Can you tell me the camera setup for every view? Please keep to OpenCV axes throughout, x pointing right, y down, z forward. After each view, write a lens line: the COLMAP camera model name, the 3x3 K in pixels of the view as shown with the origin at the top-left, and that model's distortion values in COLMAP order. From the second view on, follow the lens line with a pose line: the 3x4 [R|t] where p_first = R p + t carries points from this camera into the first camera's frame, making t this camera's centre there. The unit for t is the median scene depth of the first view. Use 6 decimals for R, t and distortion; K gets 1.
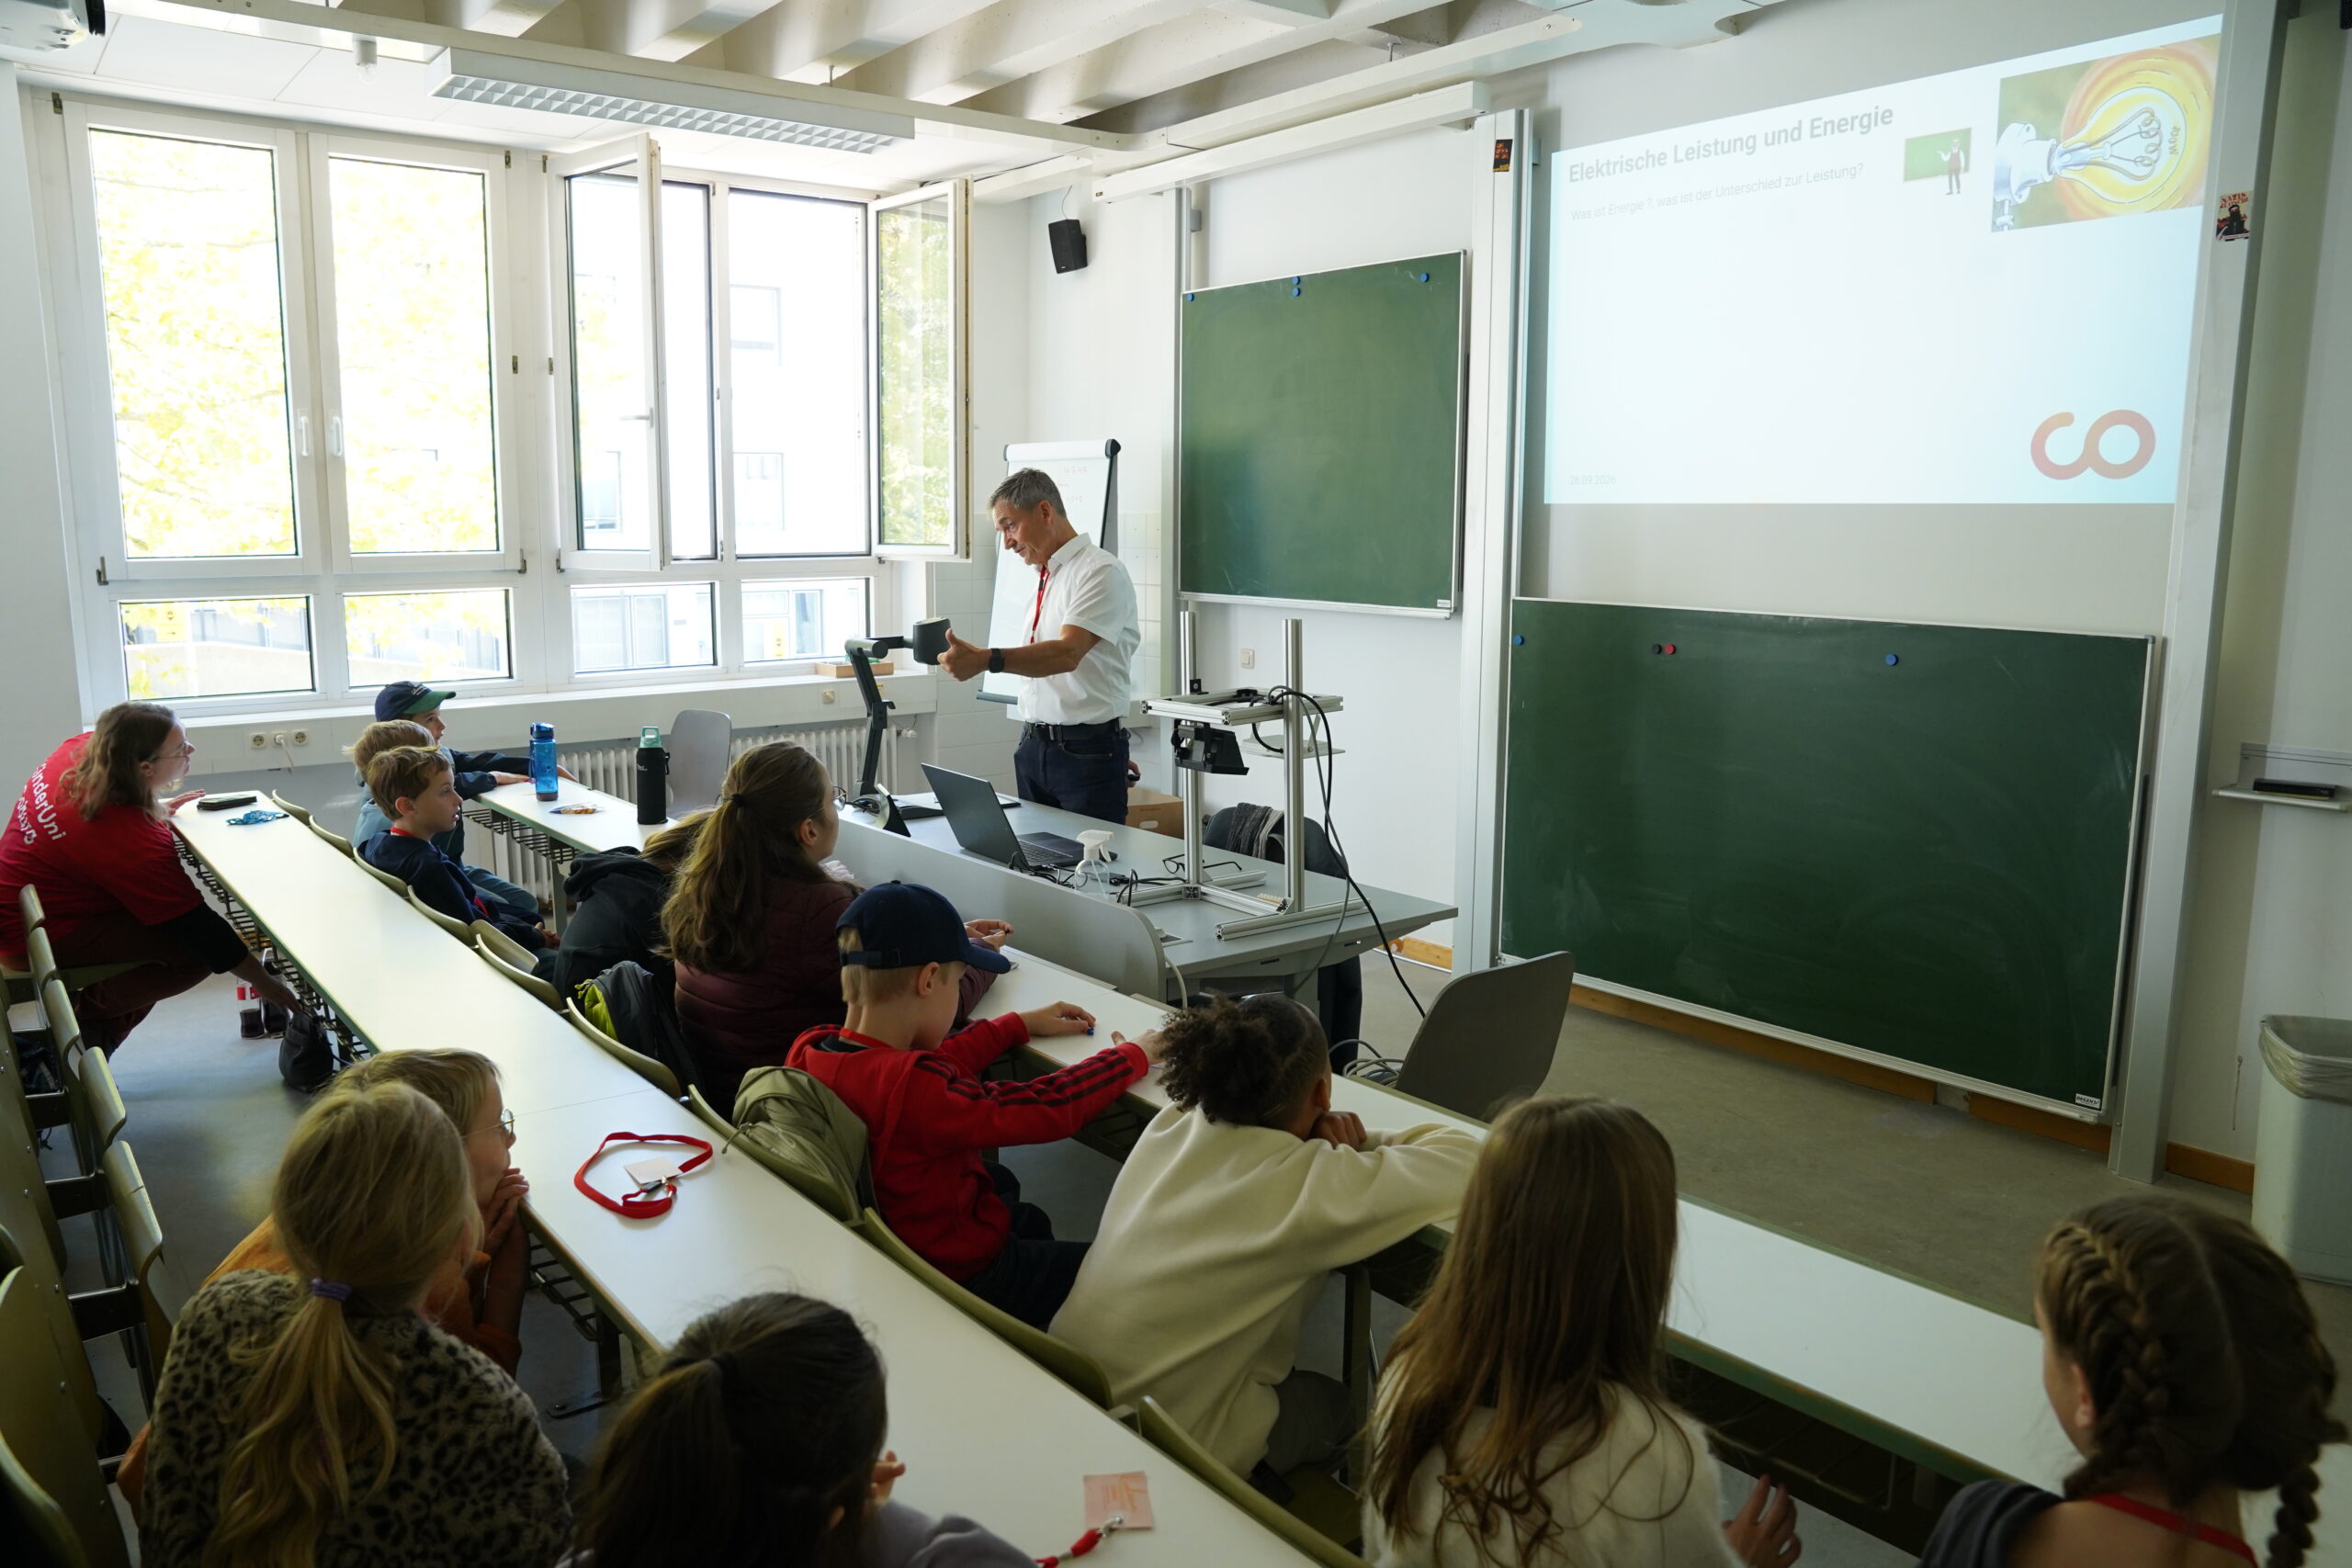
lens RADIAL K [[1661.8, 0, 1187.9], [0, 1661.8, 788.9], [0, 0, 1]] dist [-0.104012, 0.078520]
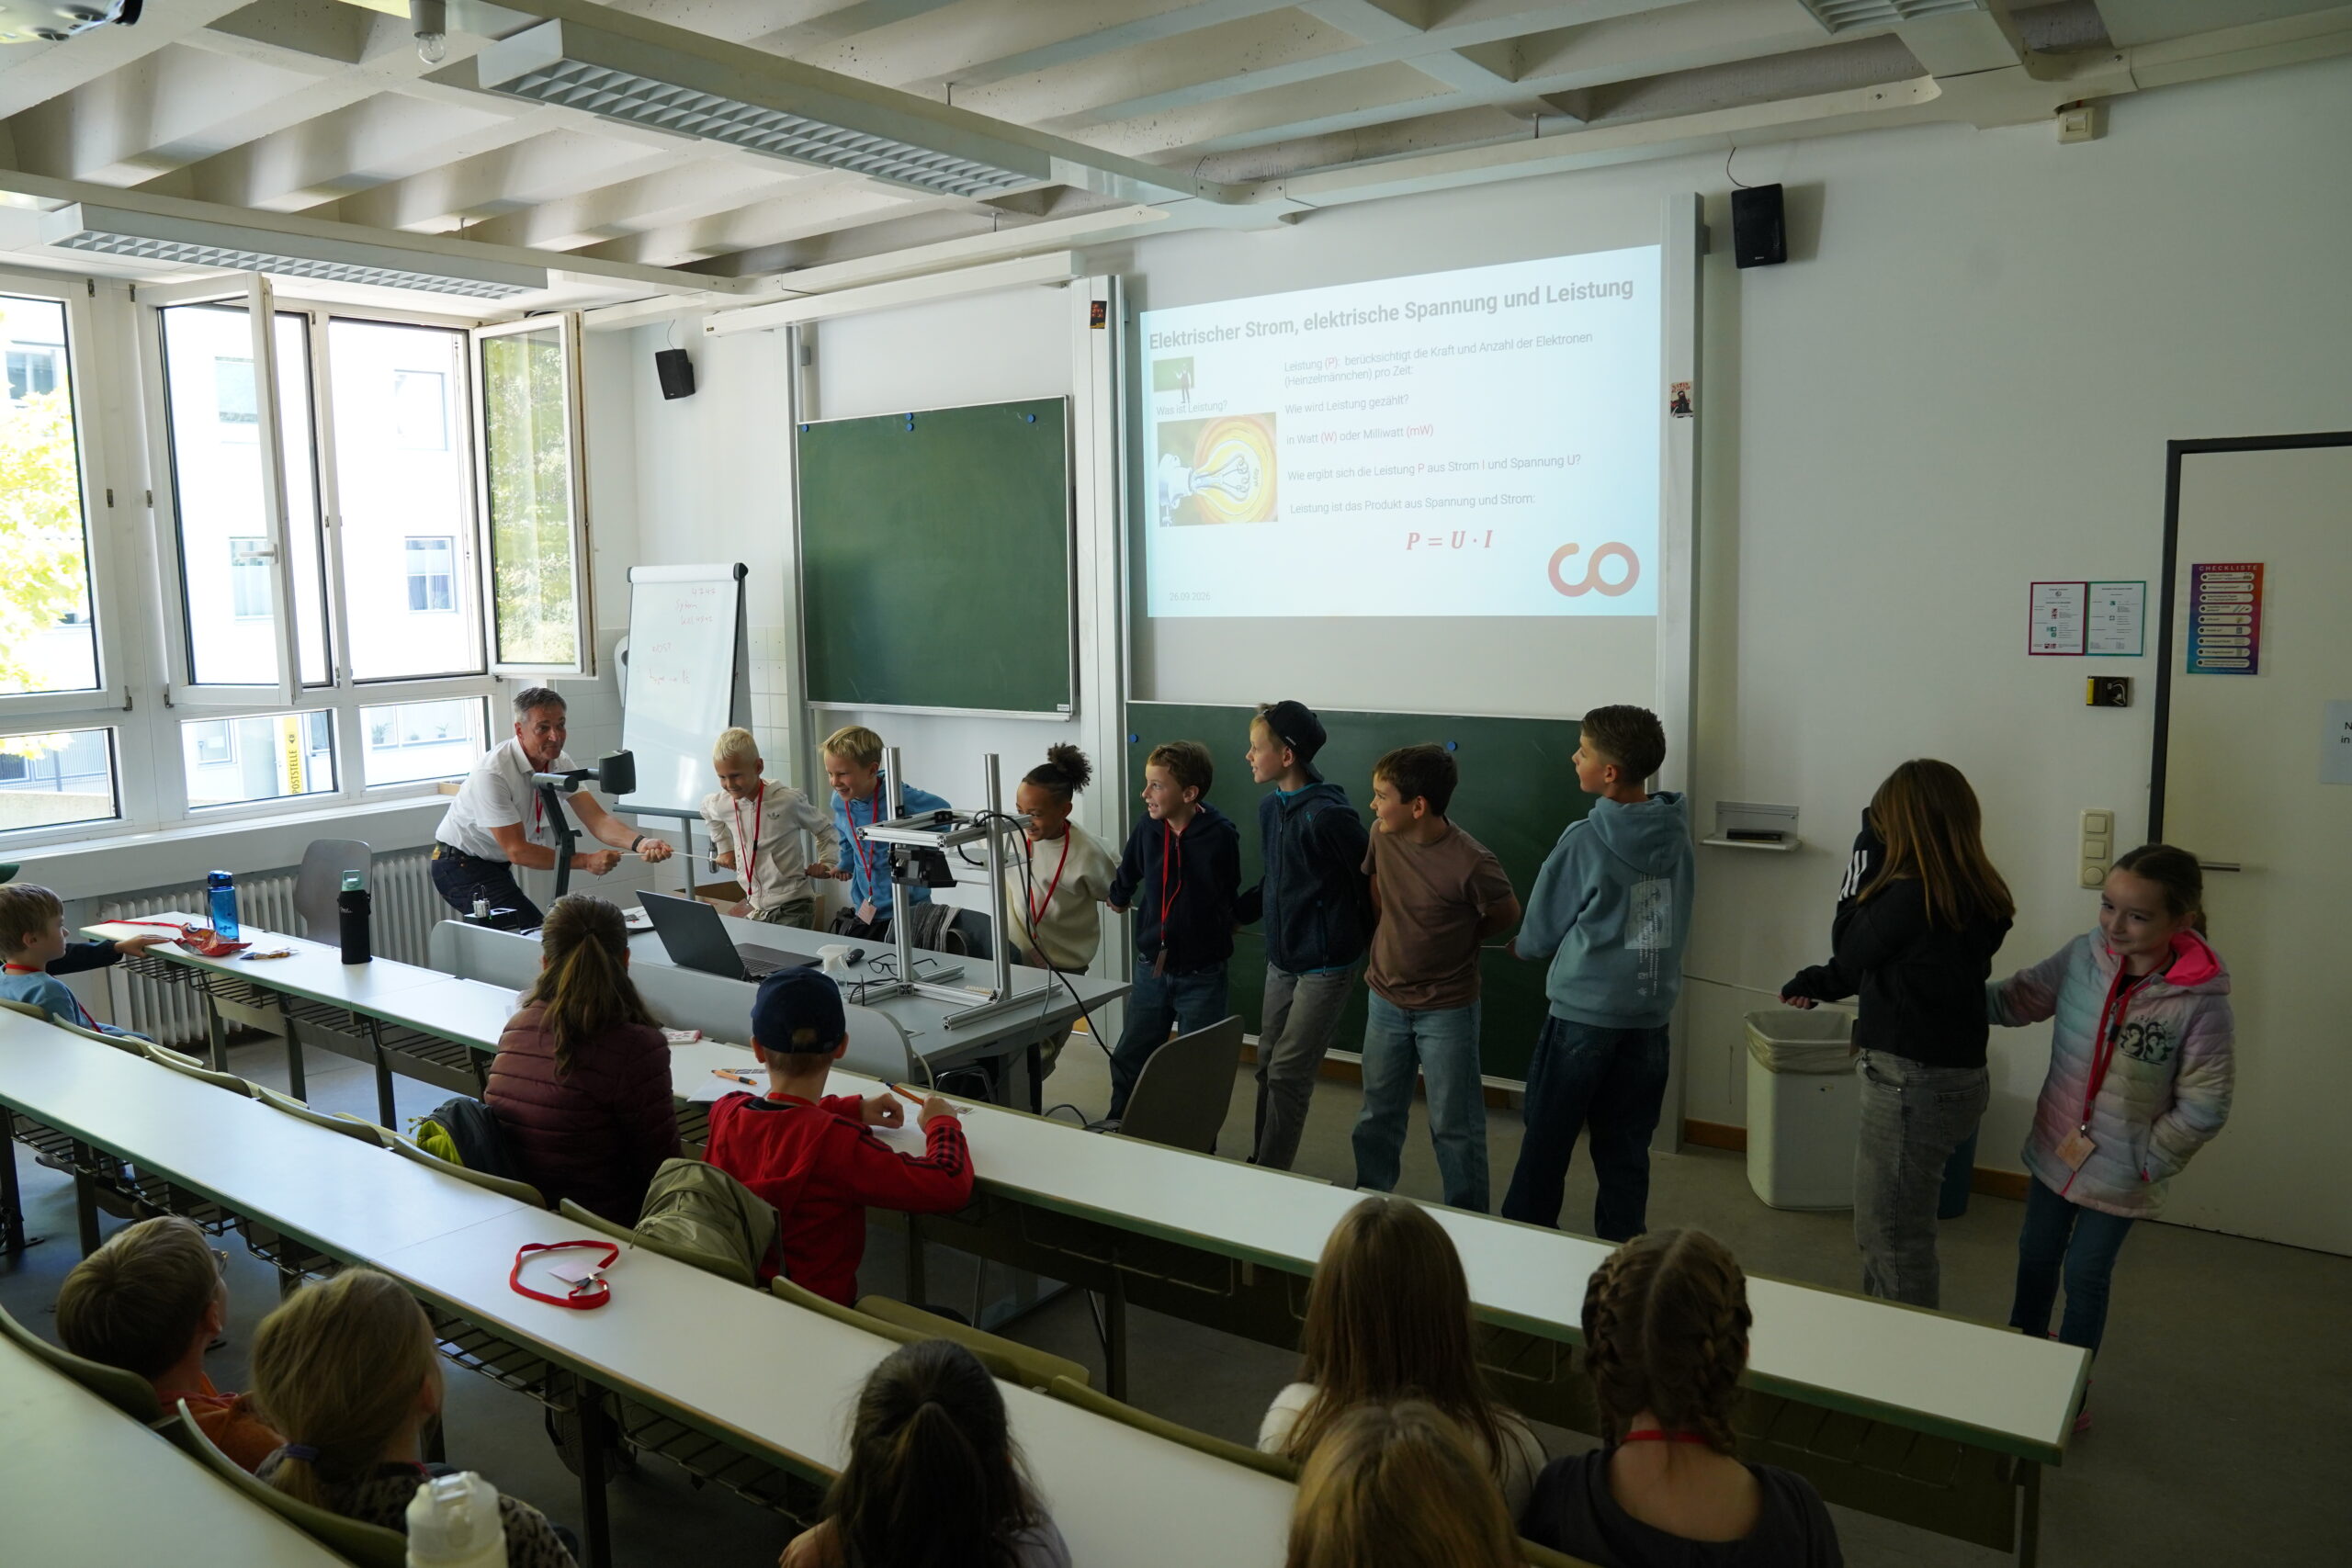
lens RADIAL K [[1661.8, 0, 1163.6], [0, 1661.8, 802.5], [0, 0, 1]] dist [-0.104012, 0.078520]
pose [[0.964513, -0.058451, 0.257484, -0.079765], [0.065560, 0.997666, -0.019106, -0.023391], [-0.255766, 0.035308, 0.966094, -0.110593]]
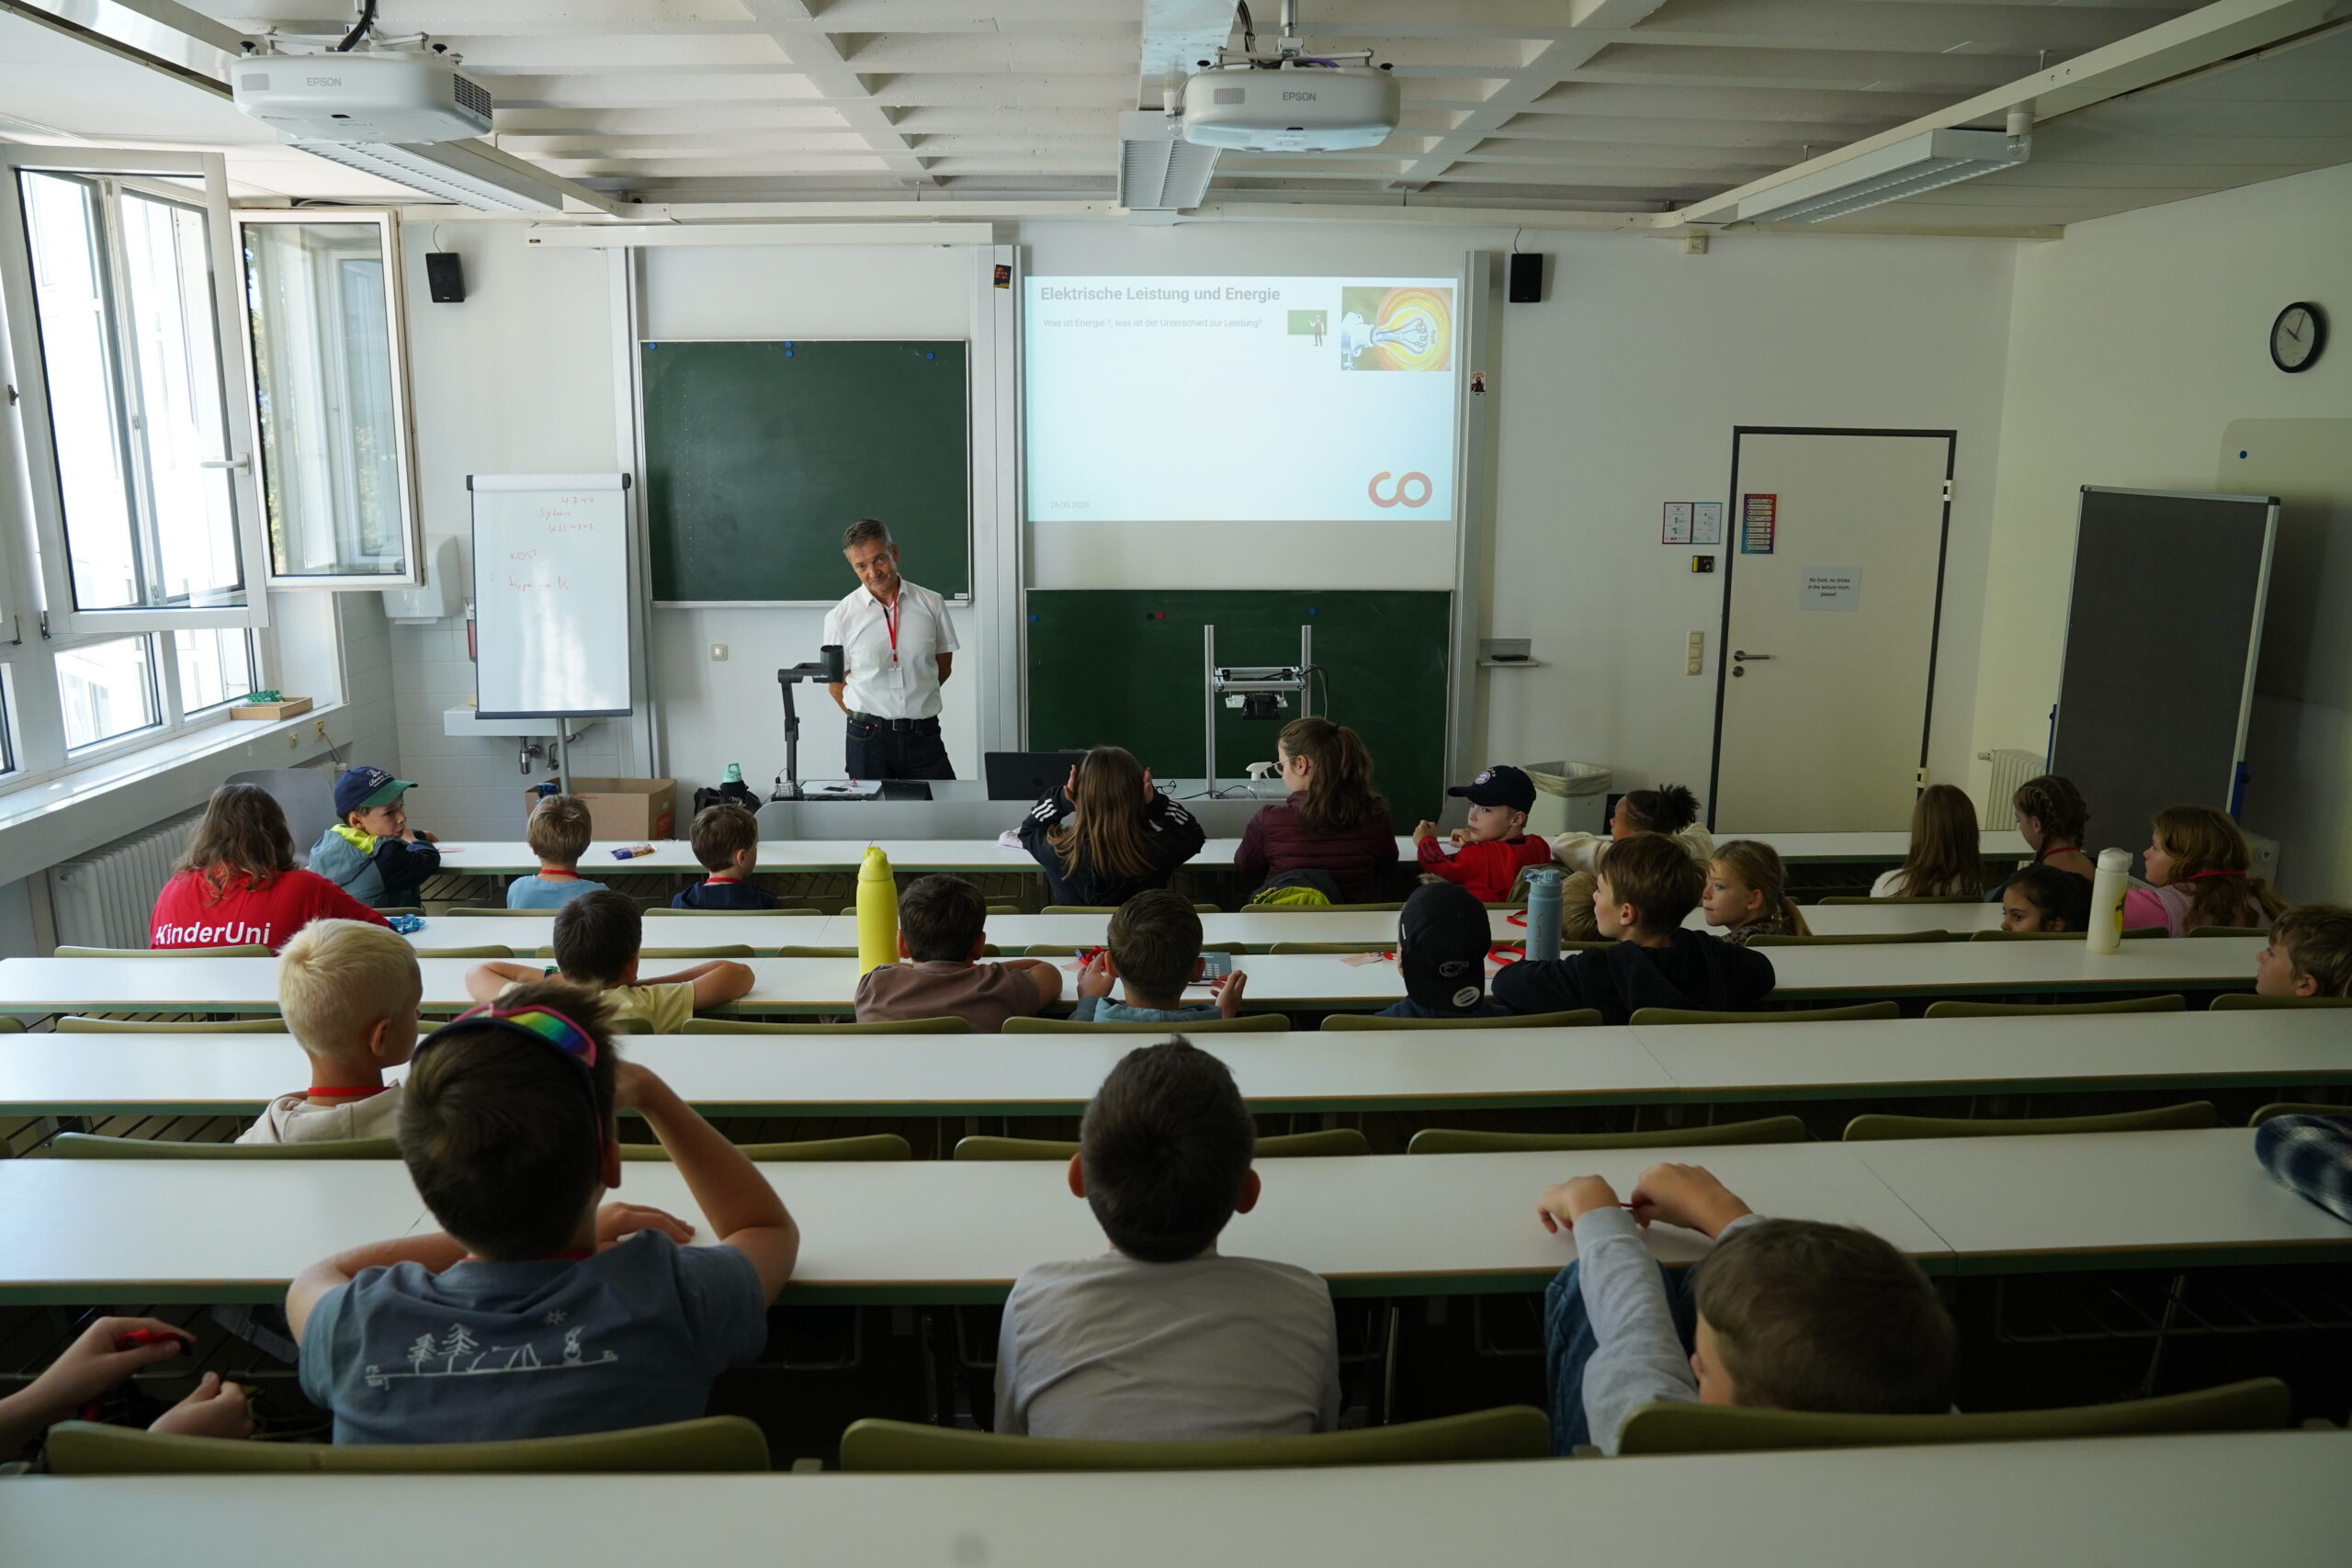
lens RADIAL K [[1661.8, 0, 1165.5], [0, 1661.8, 803.5], [0, 0, 1]] dist [-0.104012, 0.078520]
pose [[0.599932, -0.176073, 0.780436, -0.914295], [0.130337, 0.983960, 0.121798, -0.095660], [-0.789363, 0.028649, 0.613258, 0.033660]]
